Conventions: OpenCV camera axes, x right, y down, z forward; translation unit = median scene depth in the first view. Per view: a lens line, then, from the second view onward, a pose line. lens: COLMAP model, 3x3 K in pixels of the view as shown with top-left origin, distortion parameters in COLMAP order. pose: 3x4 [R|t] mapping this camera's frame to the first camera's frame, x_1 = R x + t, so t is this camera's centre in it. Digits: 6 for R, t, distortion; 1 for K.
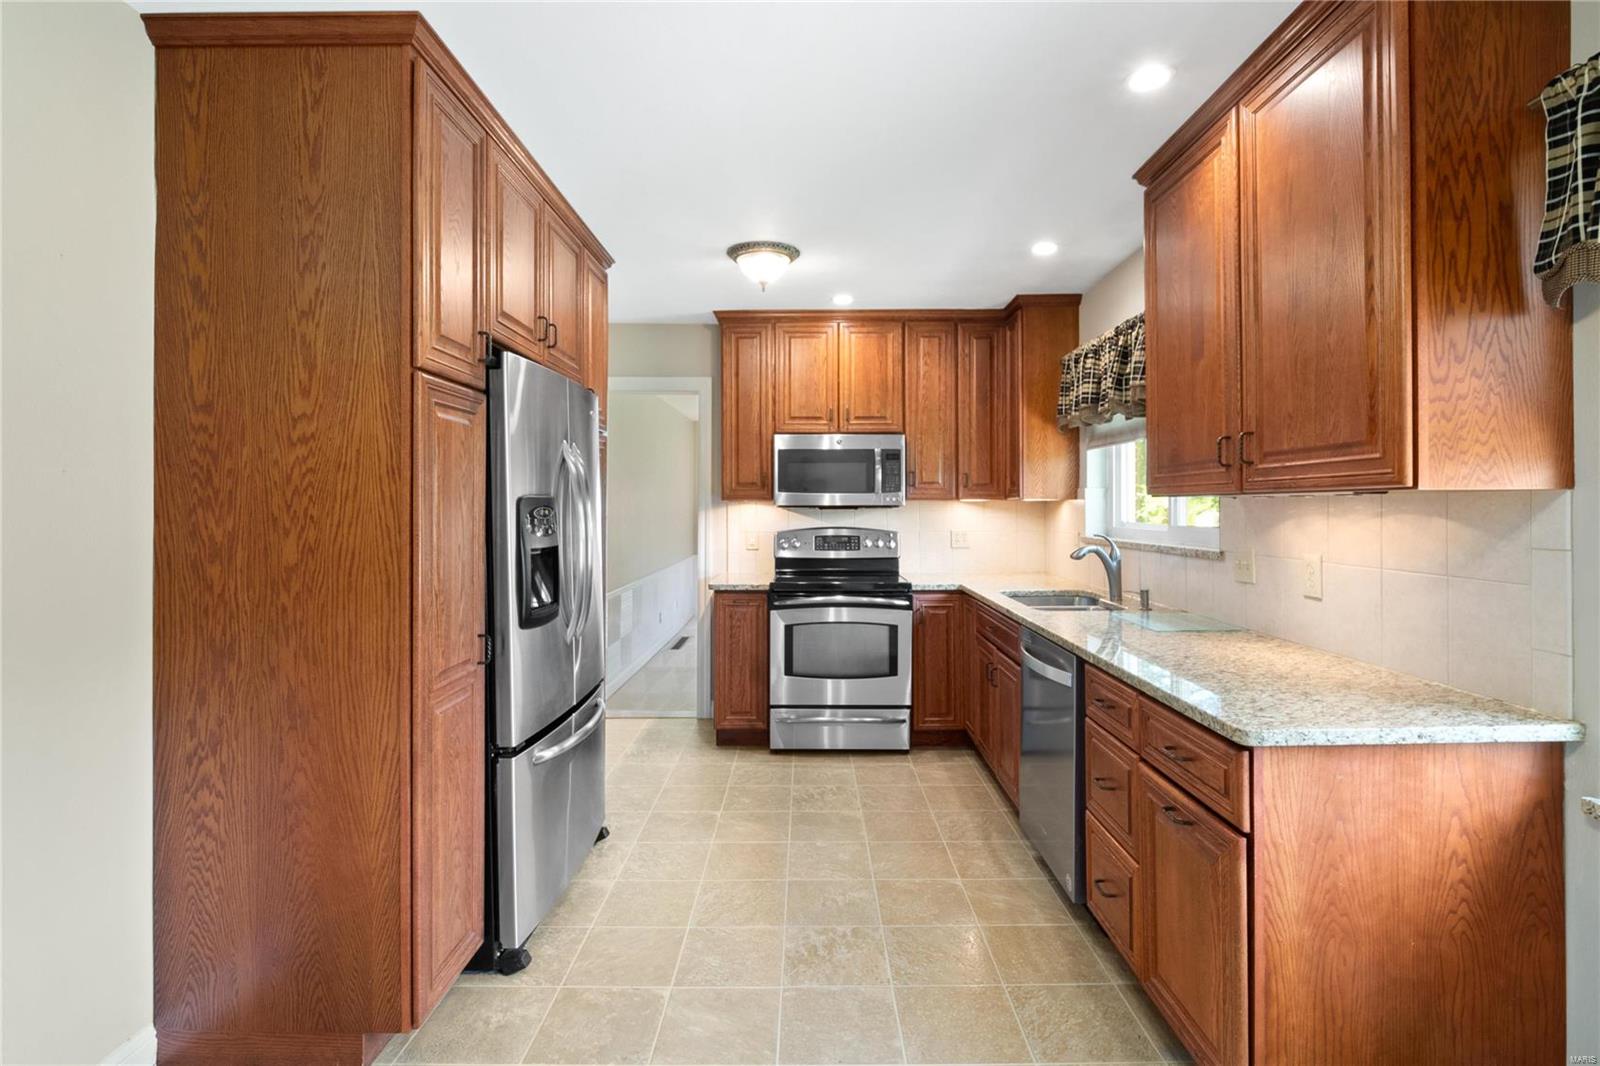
lens RADIAL K [[768.7, 0, 807.0], [0, 768.7, 504.1], [0, 0, 1]] dist [-0.000202, 0.000271]
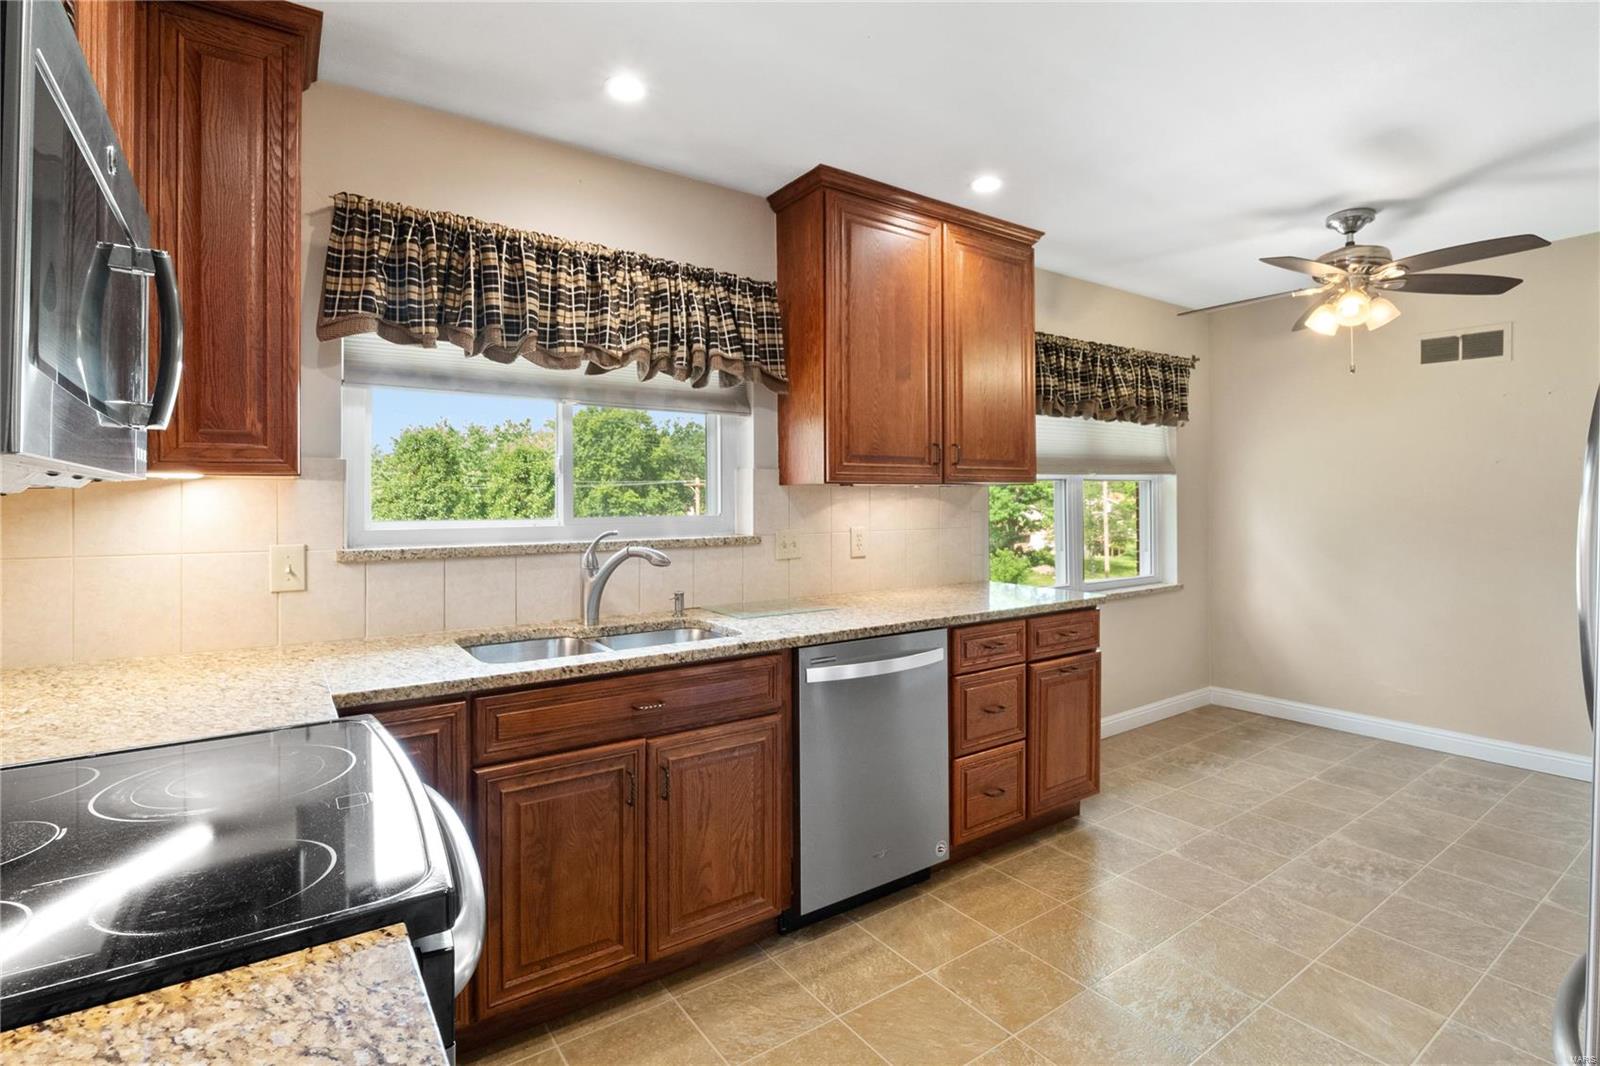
lens RADIAL K [[768.7, 0, 798.2], [0, 768.7, 497.7], [0, 0, 1]] dist [-0.000202, 0.000271]
pose [[-0.572755, 0.014878, 0.819591, -0.384151], [0.008665, 0.999889, -0.012096, 0.023630], [-0.819681, 0.000174, -0.572821, 1.634034]]
